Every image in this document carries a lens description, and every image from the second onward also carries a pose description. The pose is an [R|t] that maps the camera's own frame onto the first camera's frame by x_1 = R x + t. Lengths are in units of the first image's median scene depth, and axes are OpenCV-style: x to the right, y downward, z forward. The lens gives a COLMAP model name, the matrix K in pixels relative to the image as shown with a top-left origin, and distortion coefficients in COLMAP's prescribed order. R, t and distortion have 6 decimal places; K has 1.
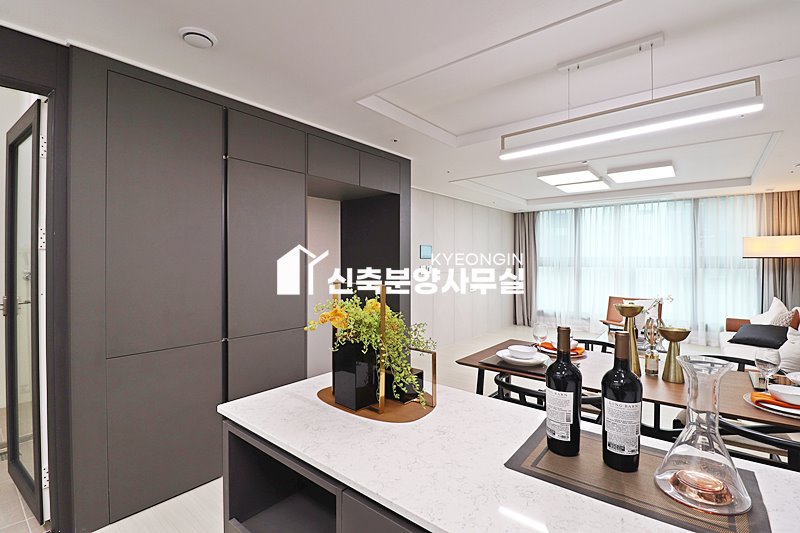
lens RADIAL K [[369.7, 0, 401.3], [0, 369.7, 262.7], [0, 0, 1]] dist [-0.018502, -0.002842]
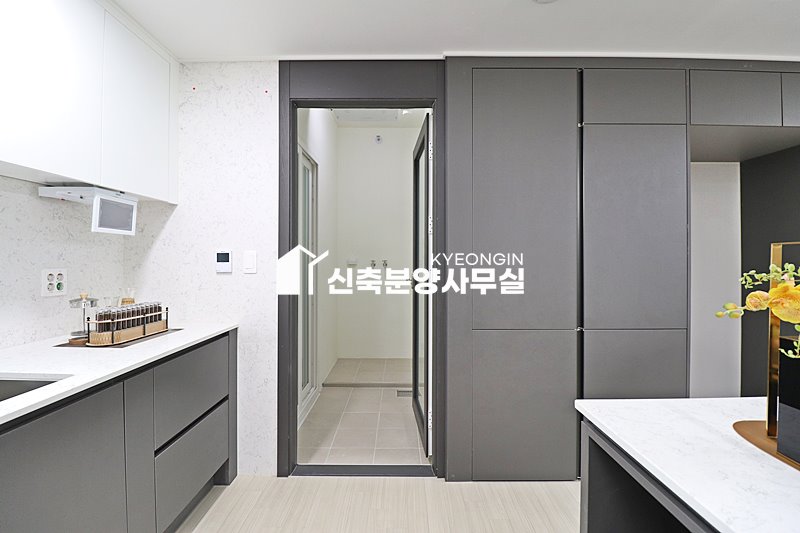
lens RADIAL K [[369.7, 0, 403.0], [0, 369.7, 264.9], [0, 0, 1]] dist [-0.018502, -0.002842]
pose [[0.630192, 0.006312, -0.776414, -0.073775], [0.003183, 0.999938, 0.010712, 0.053650], [0.776433, -0.009222, 0.630132, 0.130621]]
